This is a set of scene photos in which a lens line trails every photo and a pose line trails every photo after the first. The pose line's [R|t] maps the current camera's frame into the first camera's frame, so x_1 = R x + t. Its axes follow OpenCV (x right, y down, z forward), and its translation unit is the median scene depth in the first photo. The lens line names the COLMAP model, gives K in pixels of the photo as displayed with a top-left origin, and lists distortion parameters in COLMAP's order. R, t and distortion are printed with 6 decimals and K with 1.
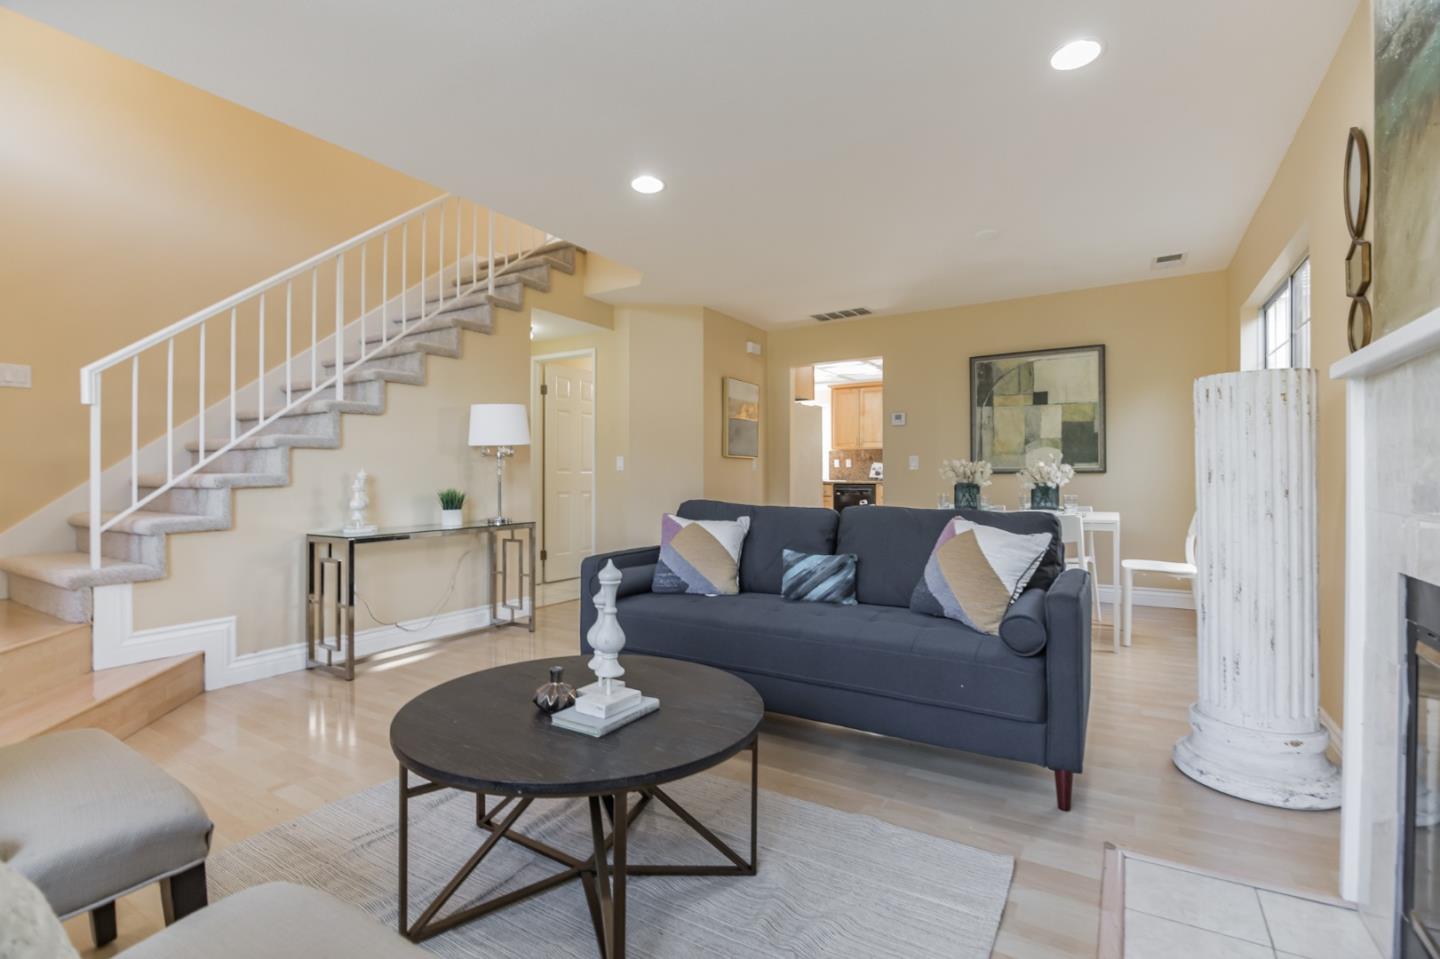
lens RADIAL K [[653.2, 0, 707.5], [0, 653.2, 474.9], [0, 0, 1]] dist [-0.018280, -0.002615]
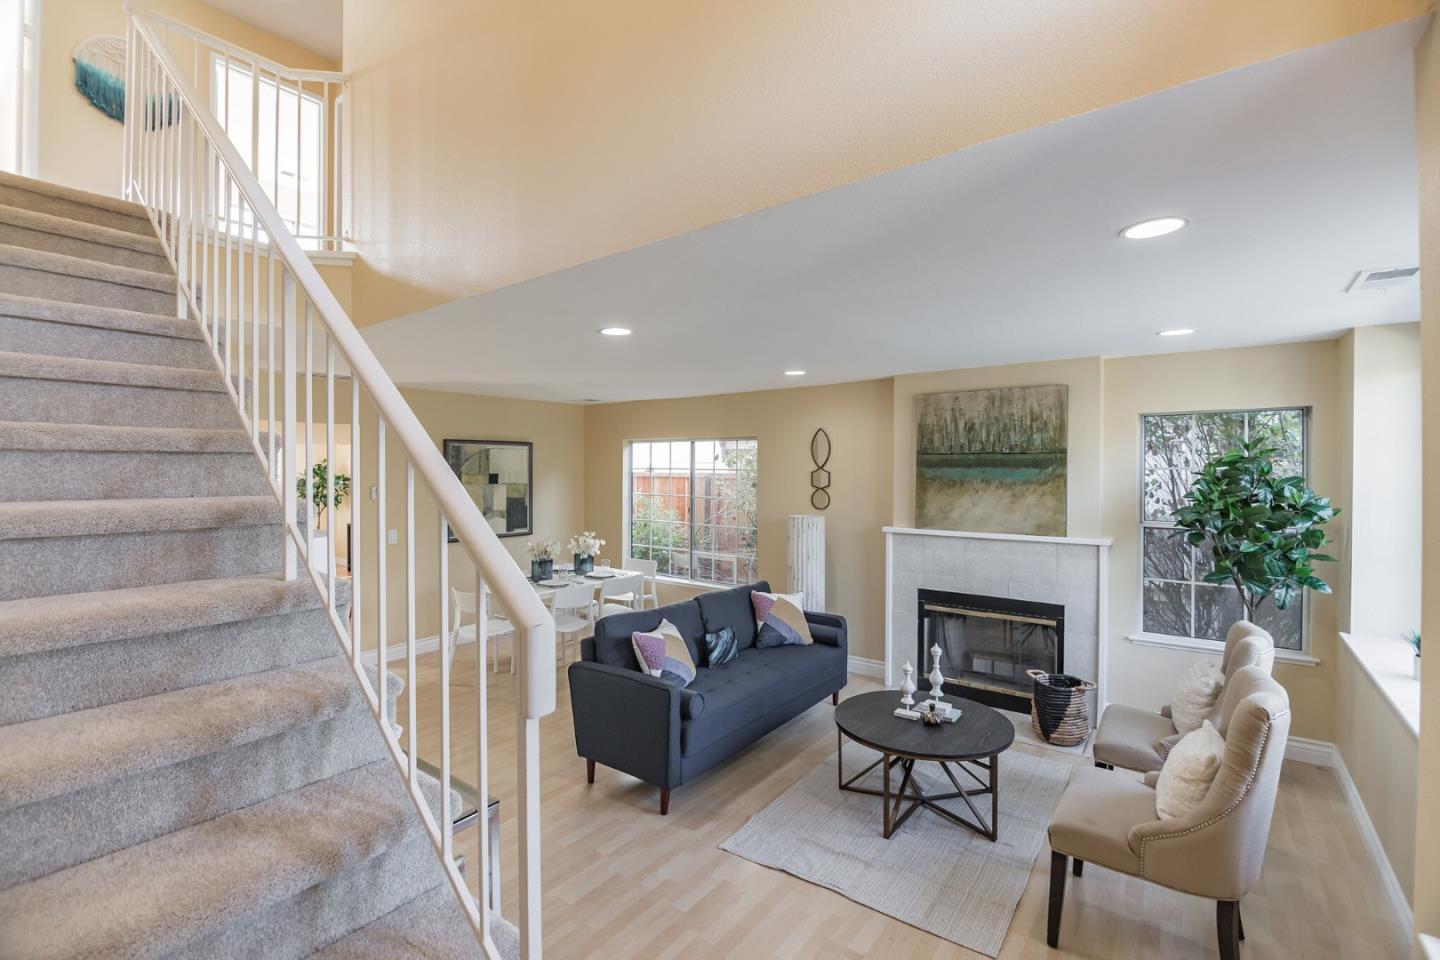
lens RADIAL K [[653.2, 0, 721.7], [0, 653.2, 467.6], [0, 0, 1]] dist [-0.018280, -0.002615]
pose [[0.068532, 0.000084, 0.997649, -0.721734], [-0.004913, 0.999988, 0.000253, -0.142333], [-0.997637, -0.004919, 0.068532, 0.472175]]
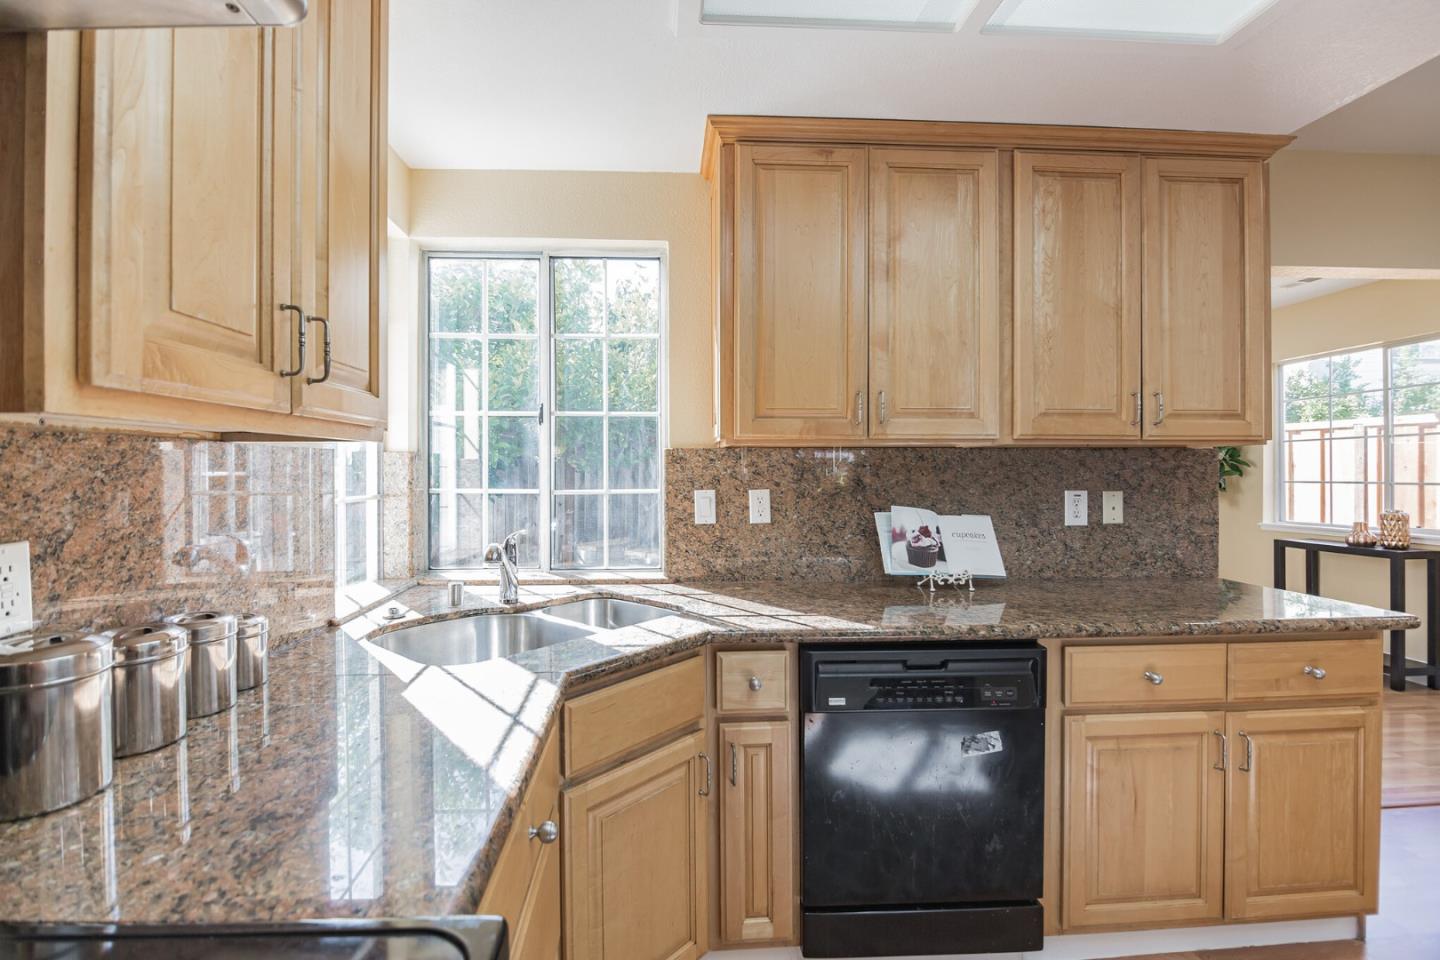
lens RADIAL K [[653.2, 0, 708.8], [0, 653.2, 472.2], [0, 0, 1]] dist [-0.018280, -0.002615]
pose [[0.800200, -0.006057, 0.599703, 0.129657], [0.003586, 0.999979, 0.005315, -0.057909], [-0.599723, -0.002102, 0.800205, 1.566366]]
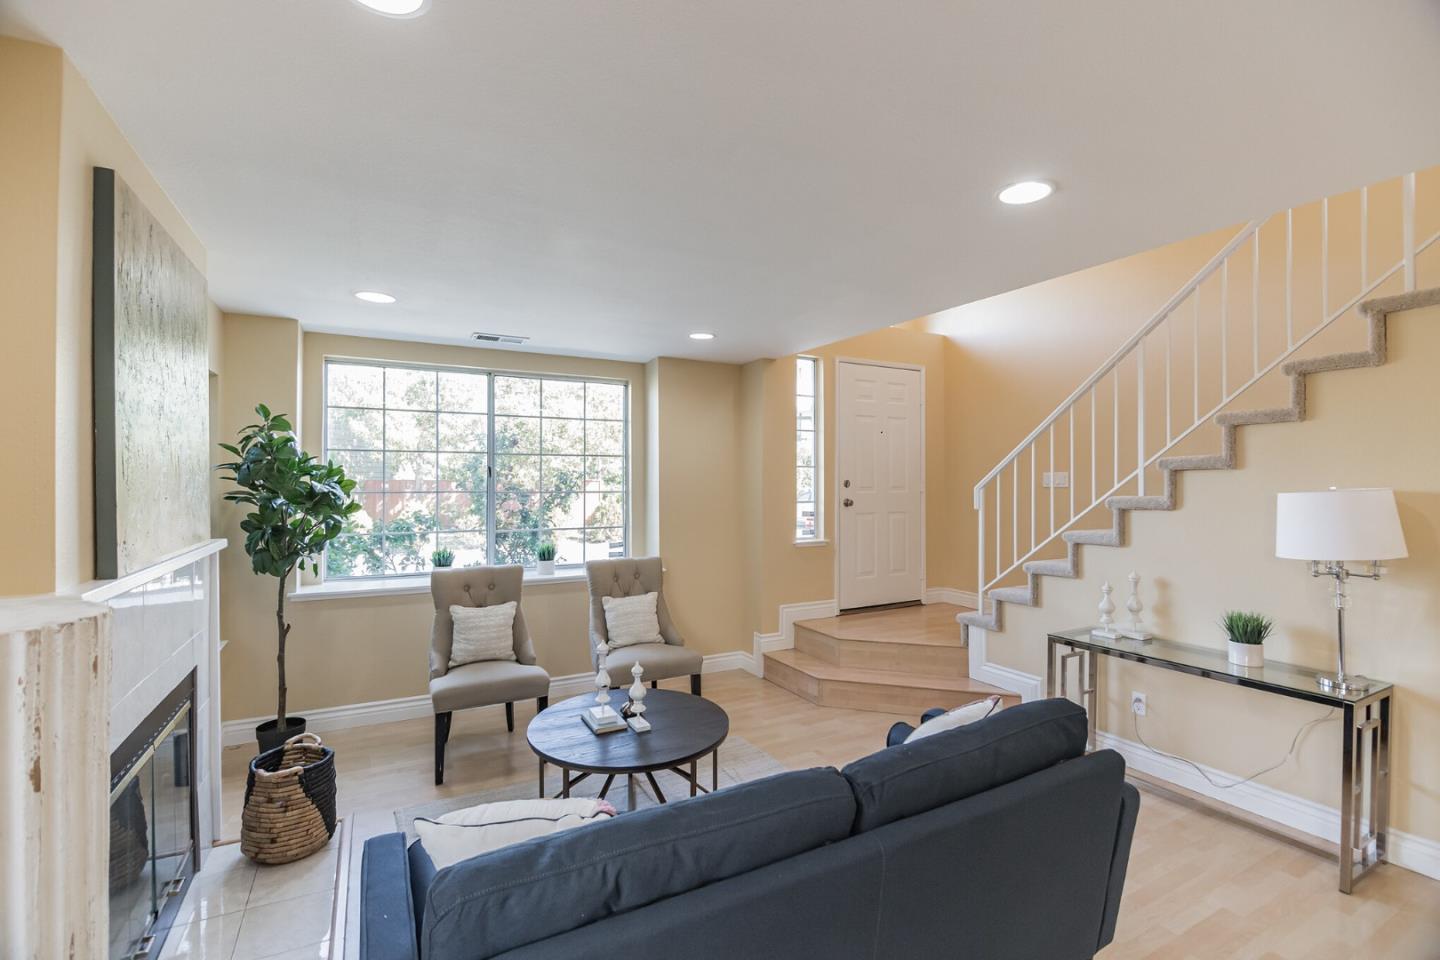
lens RADIAL K [[653.2, 0, 683.9], [0, 653.2, 474.3], [0, 0, 1]] dist [-0.018280, -0.002615]
pose [[-0.509586, 0.003439, -0.860413, 0.414712], [0.005692, 0.999984, 0.000625, -0.106495], [0.860401, -0.004579, -0.509597, 0.650144]]
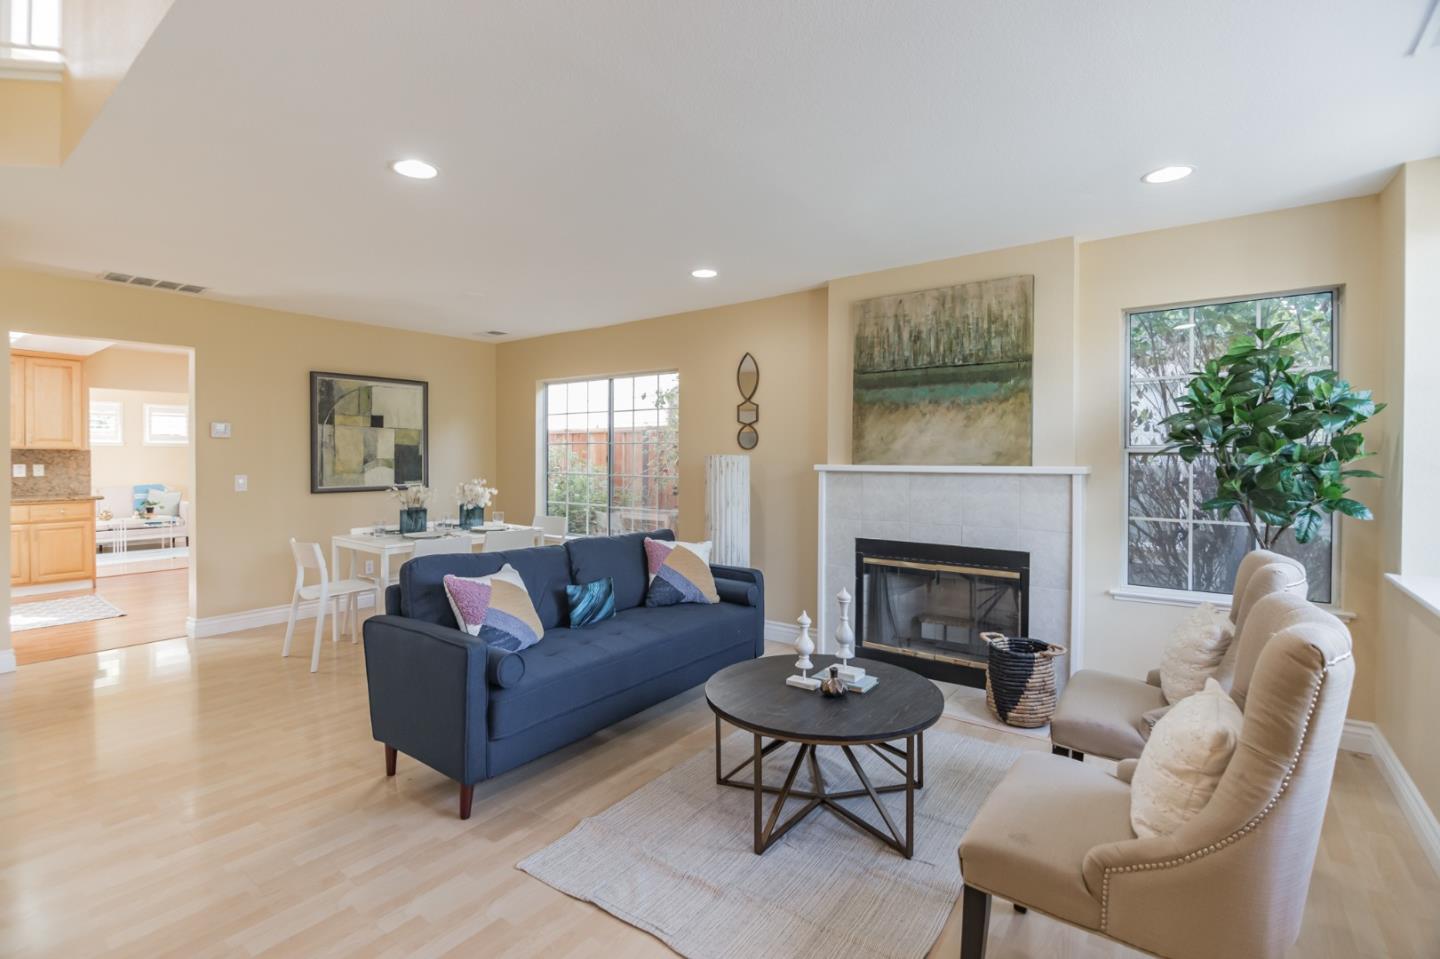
lens RADIAL K [[653.2, 0, 727.3], [0, 653.2, 464.5], [0, 0, 1]] dist [-0.018280, -0.002615]
pose [[0.059121, -0.007512, 0.998223, -0.534909], [-0.004676, 0.999959, 0.007802, -0.057630], [-0.998240, -0.005129, 0.059084, 0.354390]]
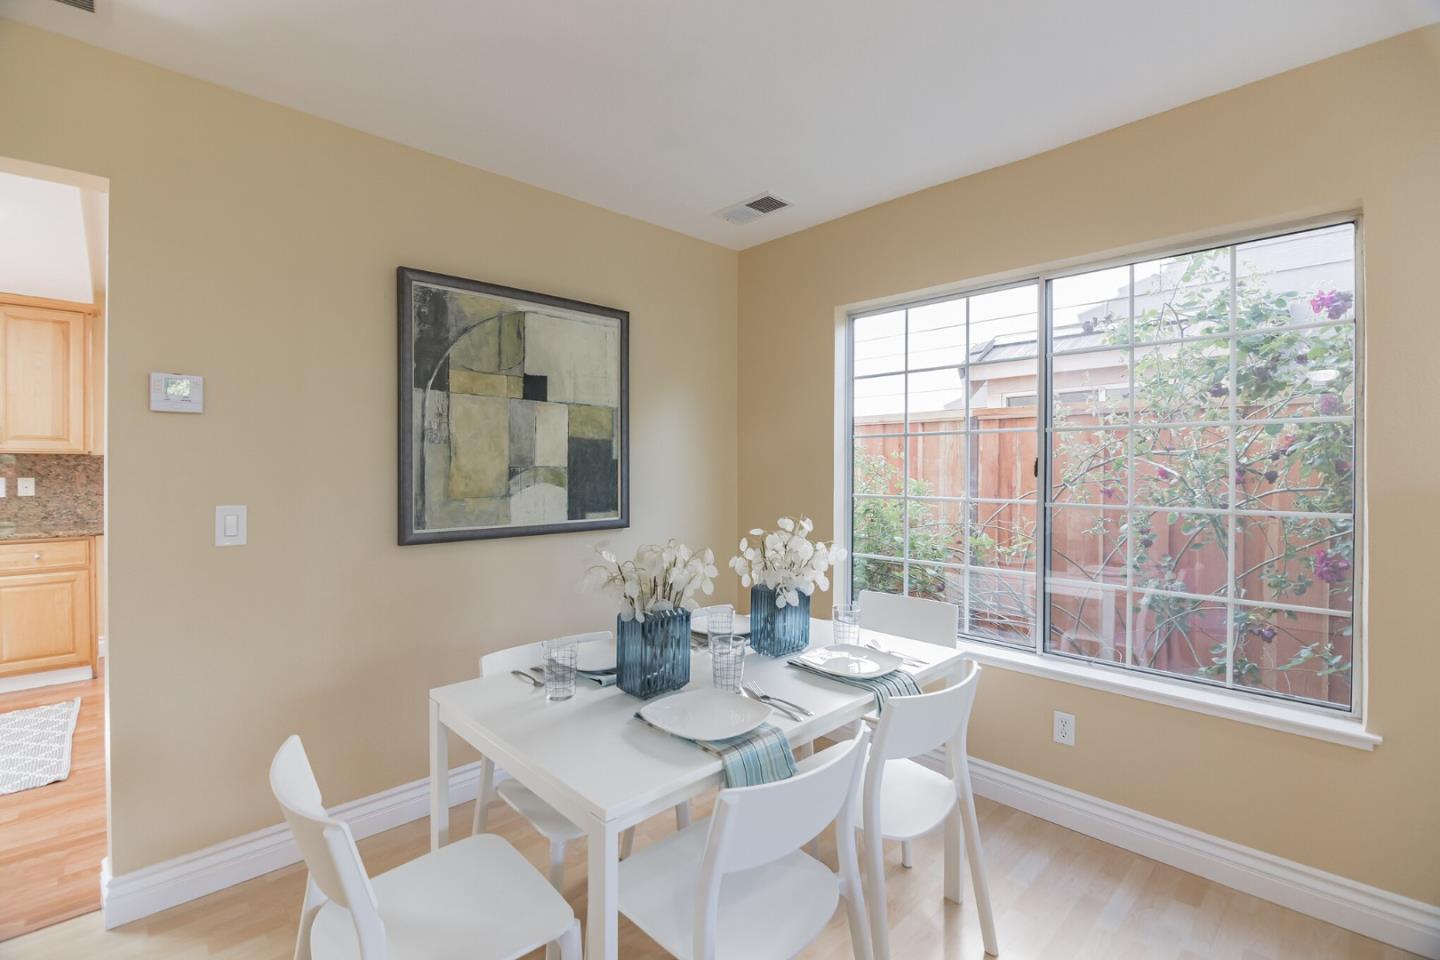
lens RADIAL K [[653.2, 0, 719.7], [0, 653.2, 469.3], [0, 0, 1]] dist [-0.018280, -0.002615]
pose [[0.231511, 0.001292, 0.972832, 0.048825], [-0.002939, 0.999995, -0.000628, -0.054235], [-0.972828, -0.002714, 0.231513, 0.742304]]
